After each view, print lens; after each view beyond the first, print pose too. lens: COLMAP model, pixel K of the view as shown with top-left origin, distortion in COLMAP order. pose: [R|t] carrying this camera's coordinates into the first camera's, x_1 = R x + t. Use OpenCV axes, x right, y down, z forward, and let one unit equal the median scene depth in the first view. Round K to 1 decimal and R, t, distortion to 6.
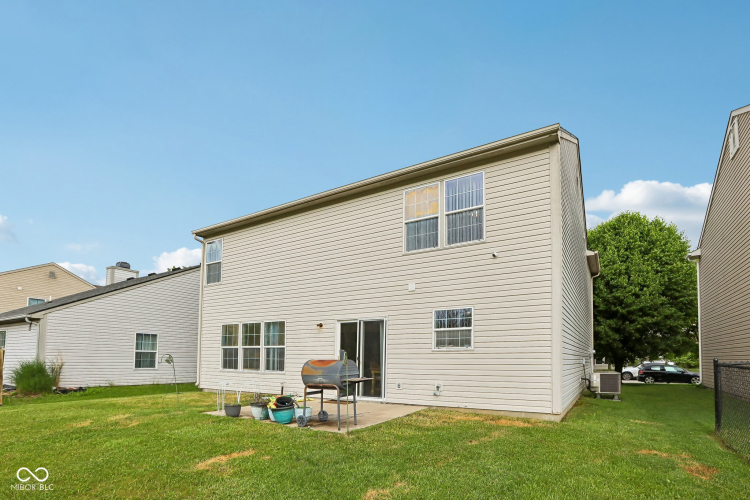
lens RADIAL K [[346.2, 0, 376.2], [0, 346.2, 247.1], [0, 0, 1]] dist [-0.046476, 0.016693]
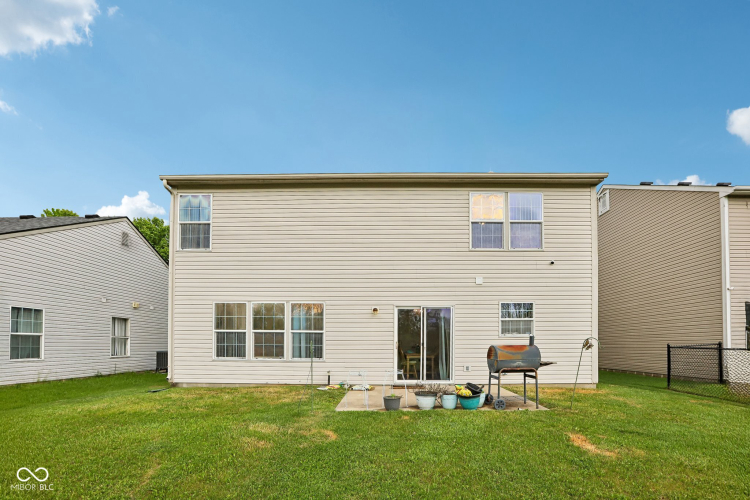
lens RADIAL K [[346.2, 0, 376.2], [0, 346.2, 247.1], [0, 0, 1]] dist [-0.046476, 0.016693]
pose [[0.870594, 0.134932, 0.473138, -0.605698], [-0.150757, 0.988560, -0.004523, 0.052881], [-0.468336, -0.067391, 0.880977, 0.150674]]
